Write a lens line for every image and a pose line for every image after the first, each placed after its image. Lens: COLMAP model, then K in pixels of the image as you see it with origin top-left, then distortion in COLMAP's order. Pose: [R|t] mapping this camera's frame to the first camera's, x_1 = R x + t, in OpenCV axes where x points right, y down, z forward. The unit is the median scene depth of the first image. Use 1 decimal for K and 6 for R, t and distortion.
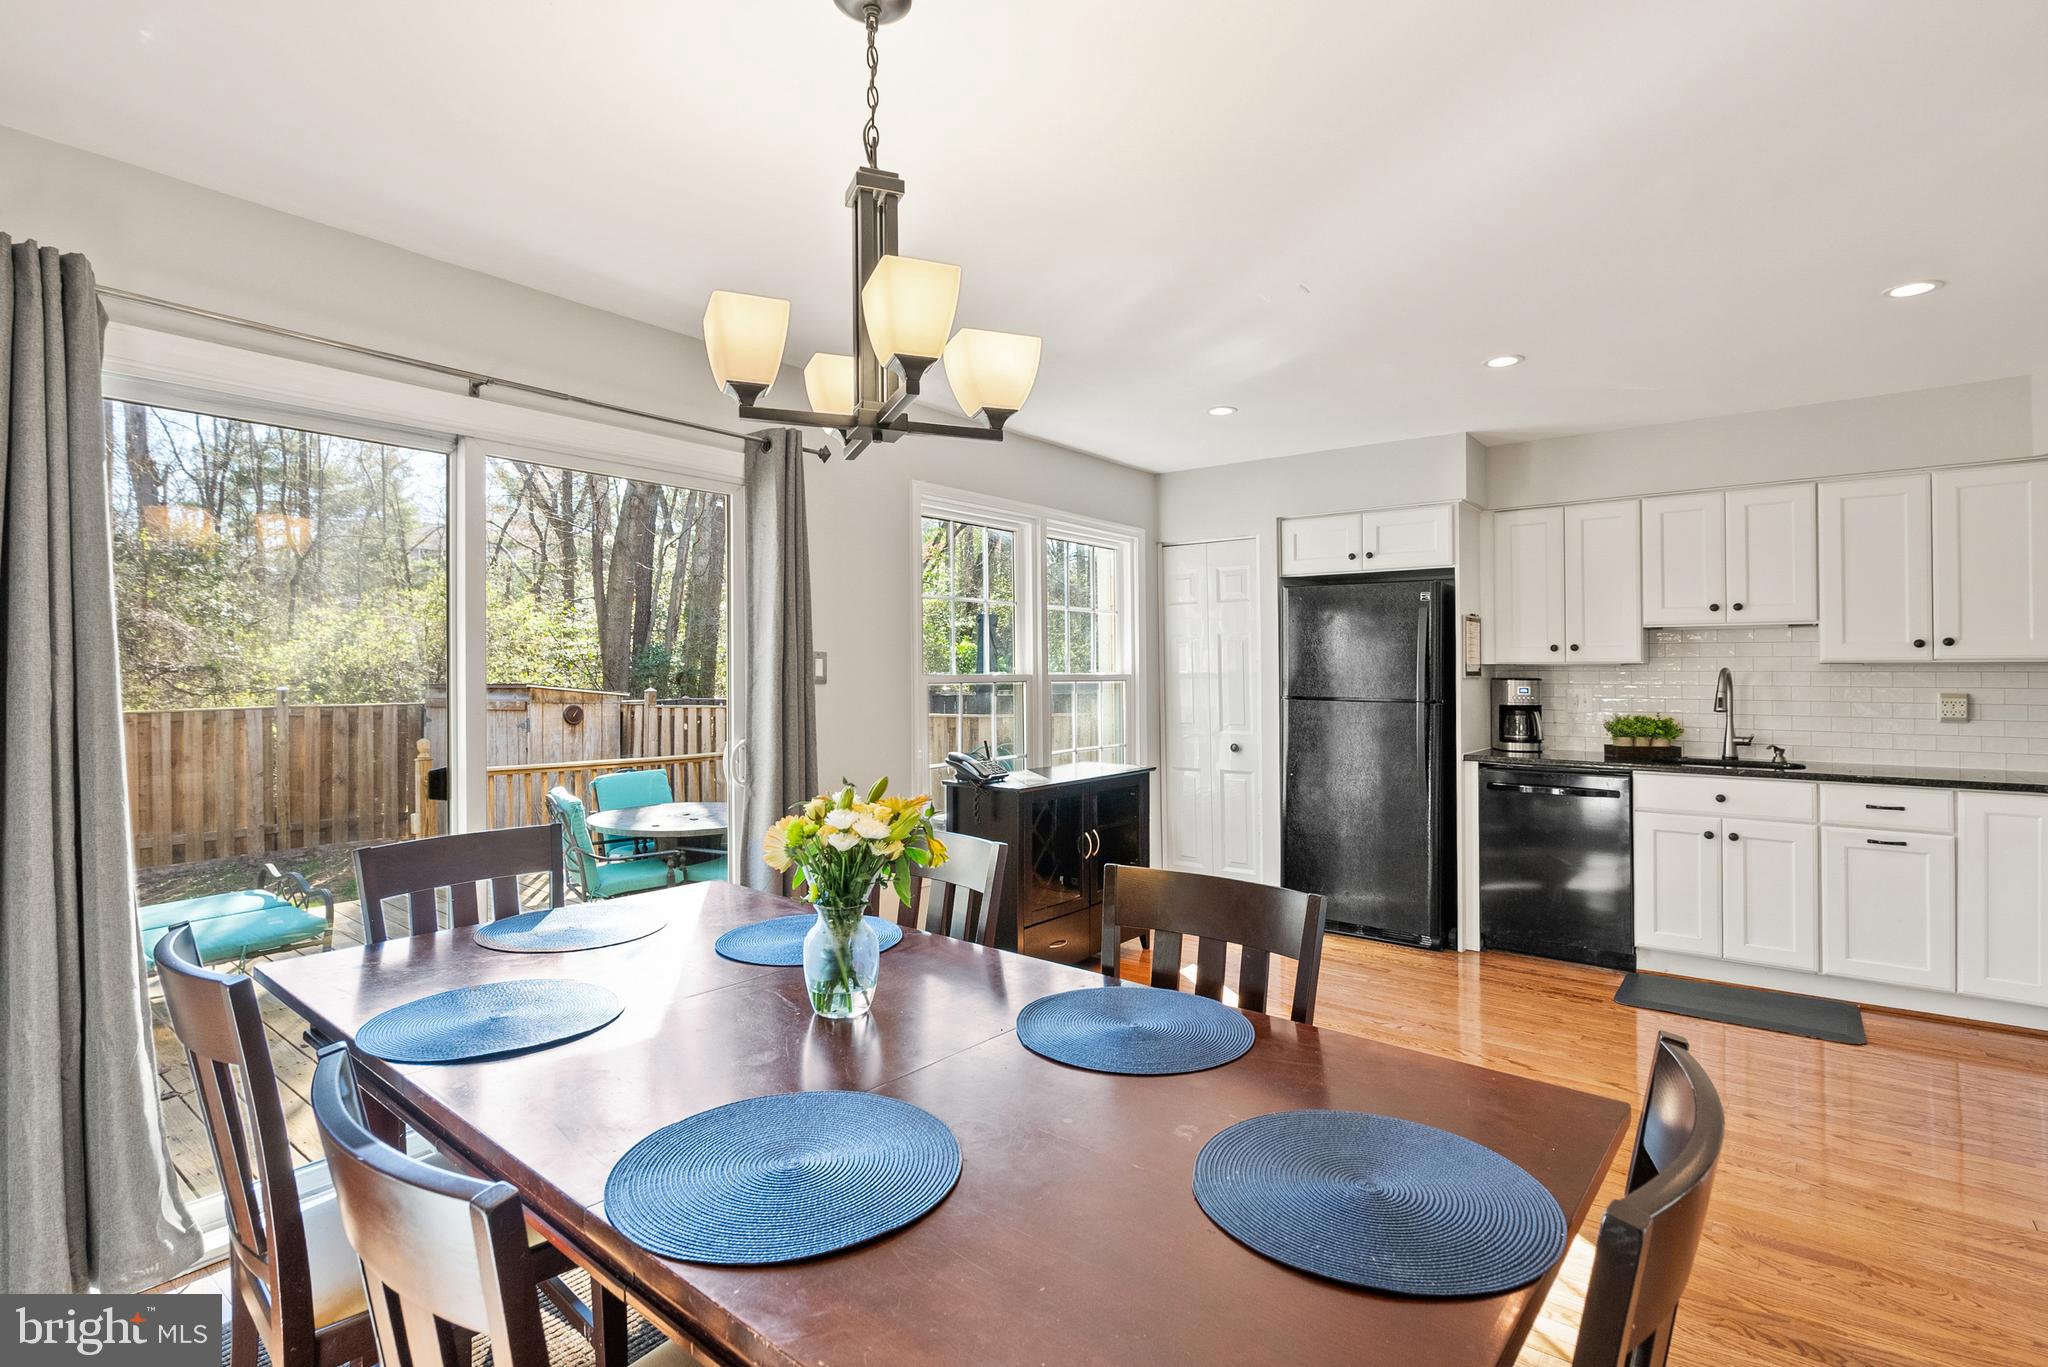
lens RADIAL K [[945.5, 0, 997.9], [0, 945.5, 663.5], [0, 0, 1]] dist [-0.001651, 0.000896]
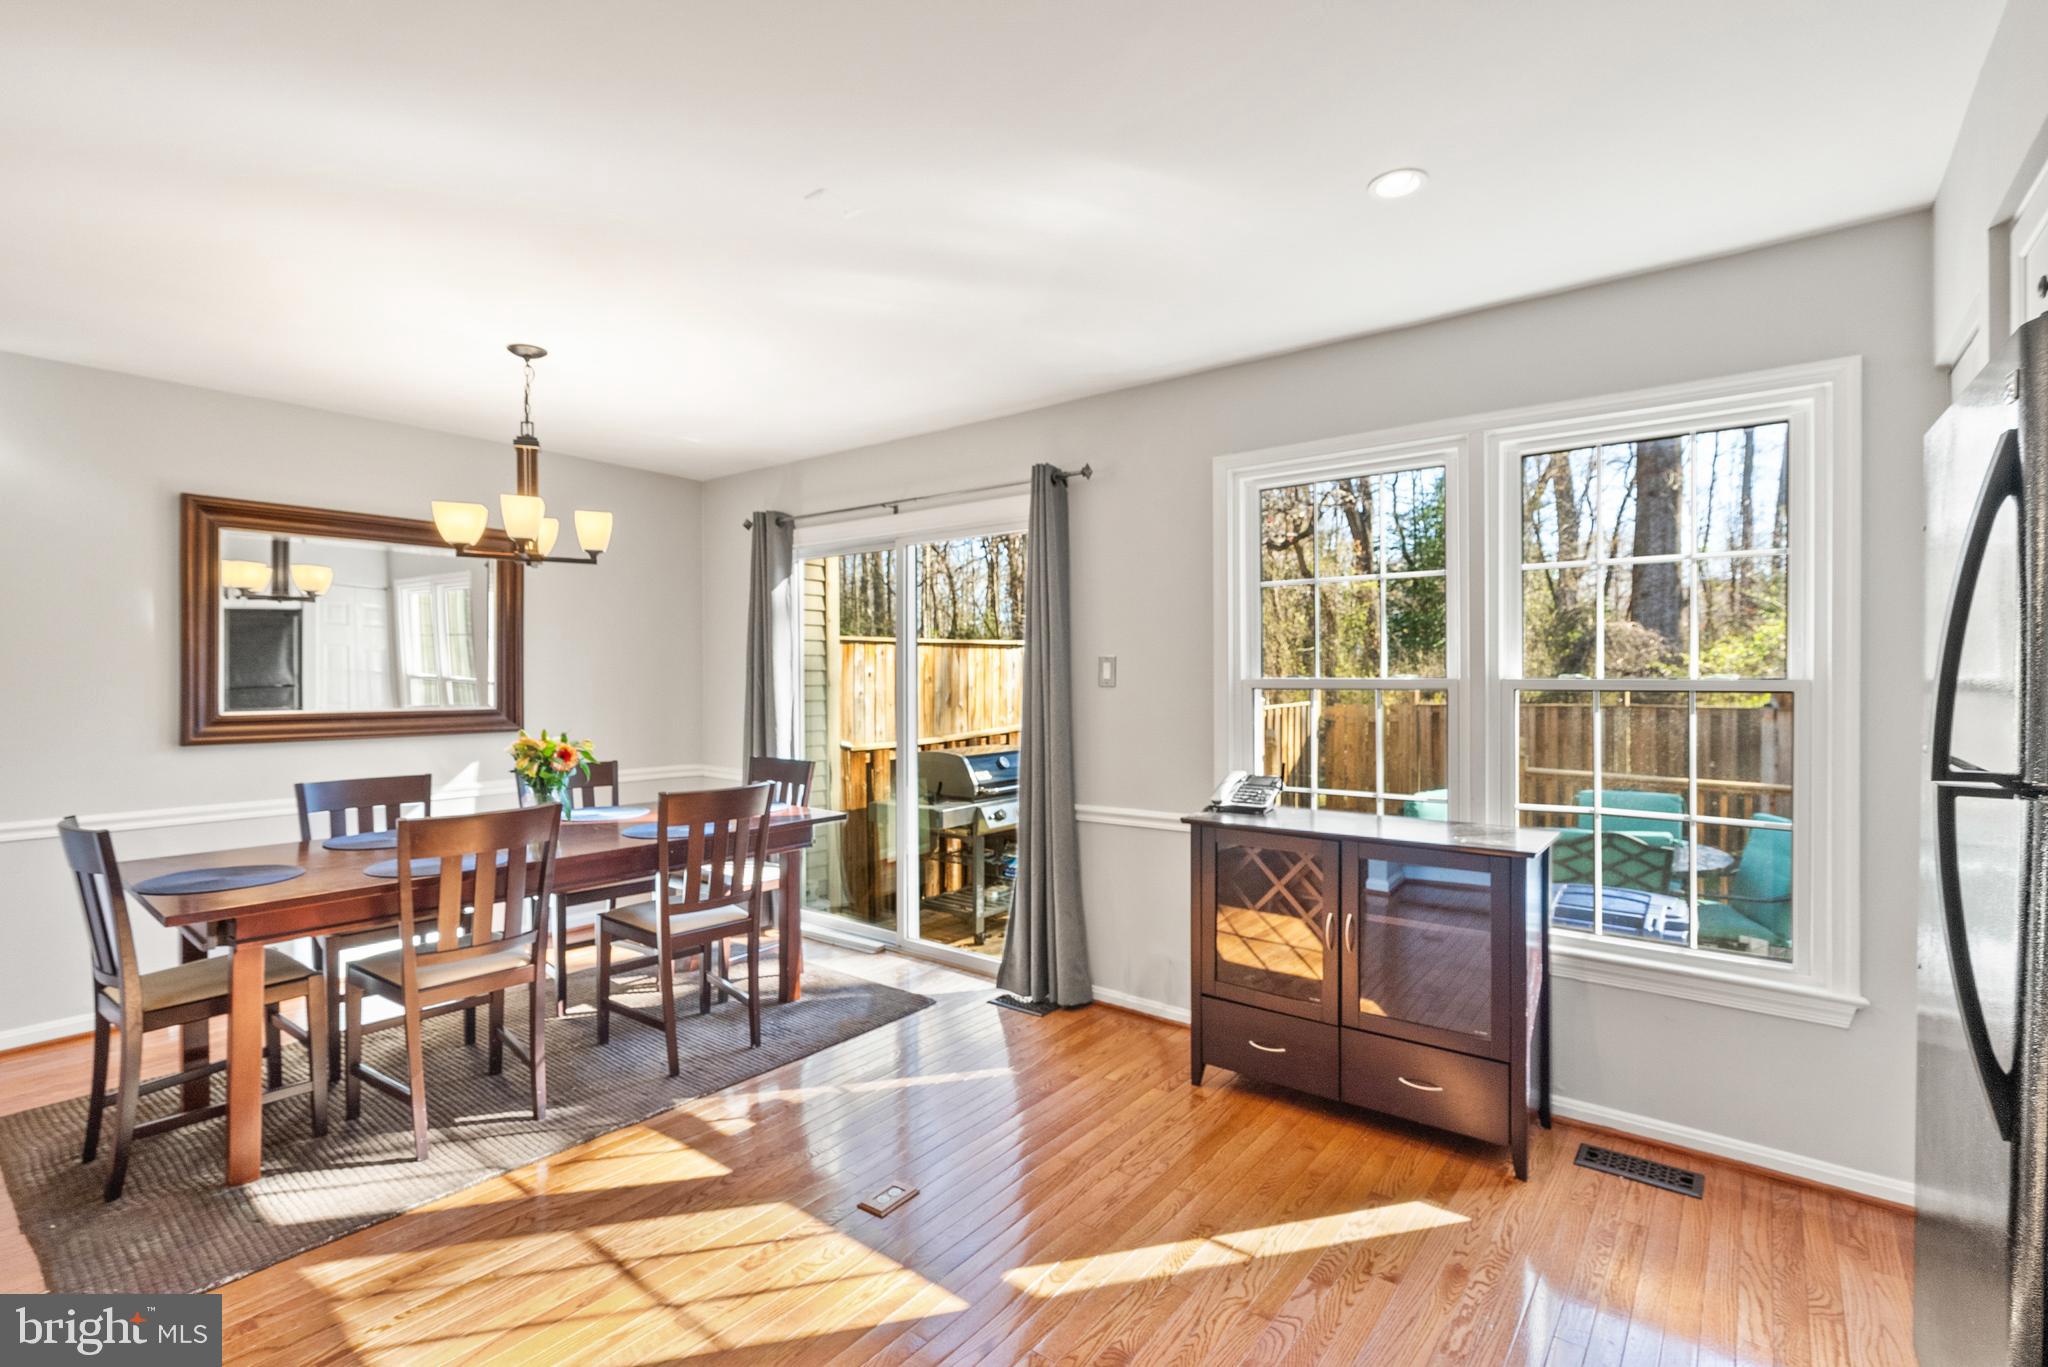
lens RADIAL K [[945.5, 0, 1034.2], [0, 945.5, 681.5], [0, 0, 1]] dist [-0.001651, 0.000896]
pose [[0.020774, 0.010713, -0.999727, 0.705273], [0.011734, 0.999871, 0.010958, 0.002950], [0.999715, -0.011959, 0.020645, 0.713623]]
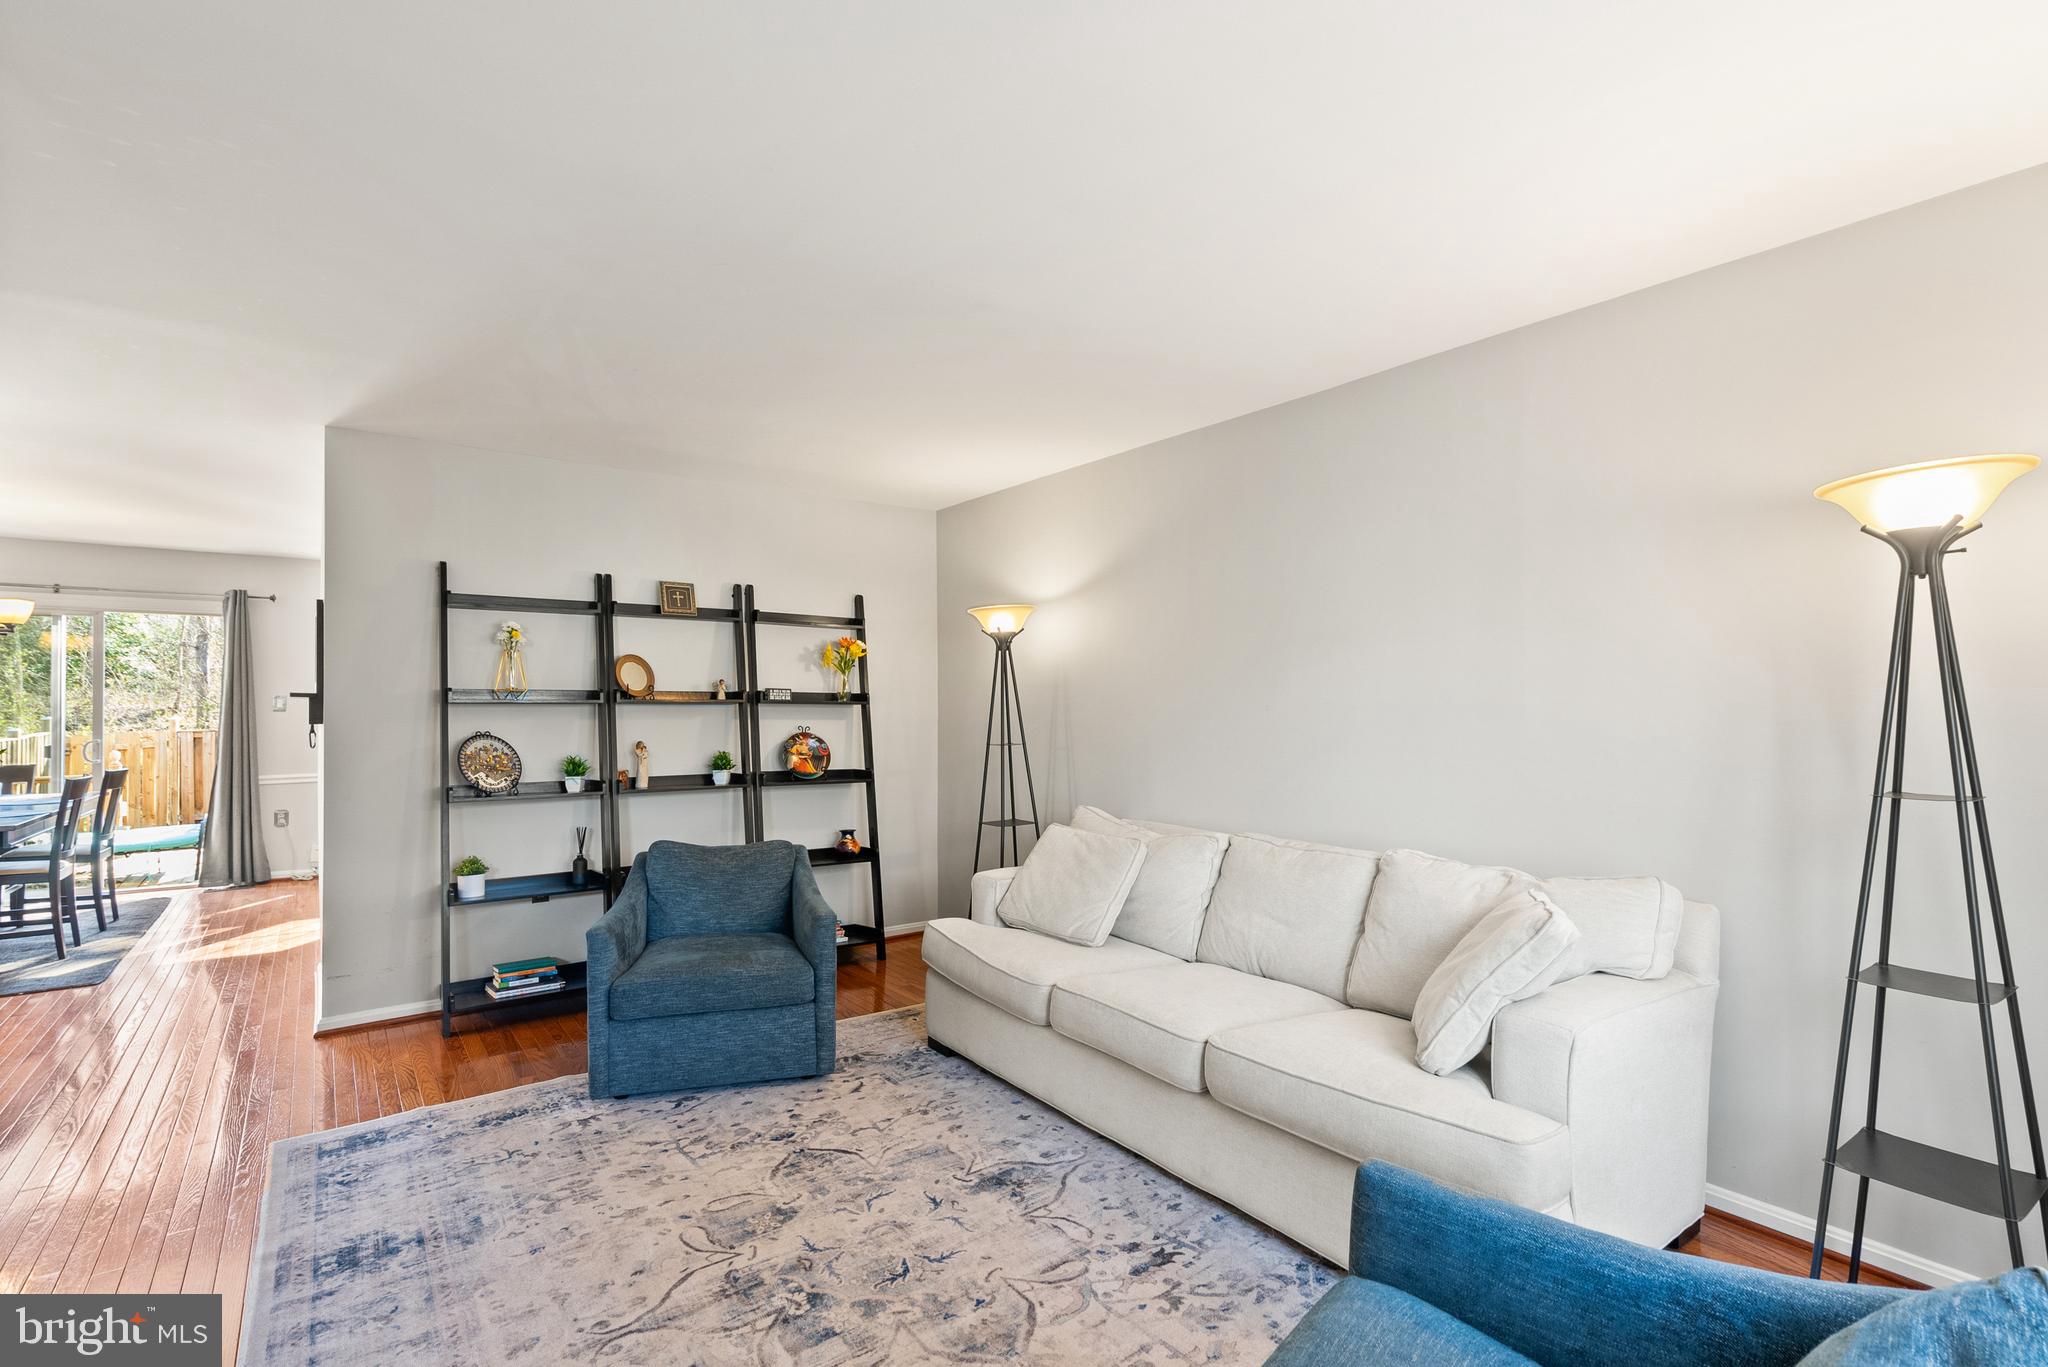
lens RADIAL K [[945.5, 0, 1023.7], [0, 945.5, 695.3], [0, 0, 1]] dist [-0.001651, 0.000896]
pose [[0.969478, -0.001939, -0.245172, 1.469047], [0.002416, 0.999996, 0.001647, -0.009299], [0.245168, -0.002189, 0.969478, -0.434104]]
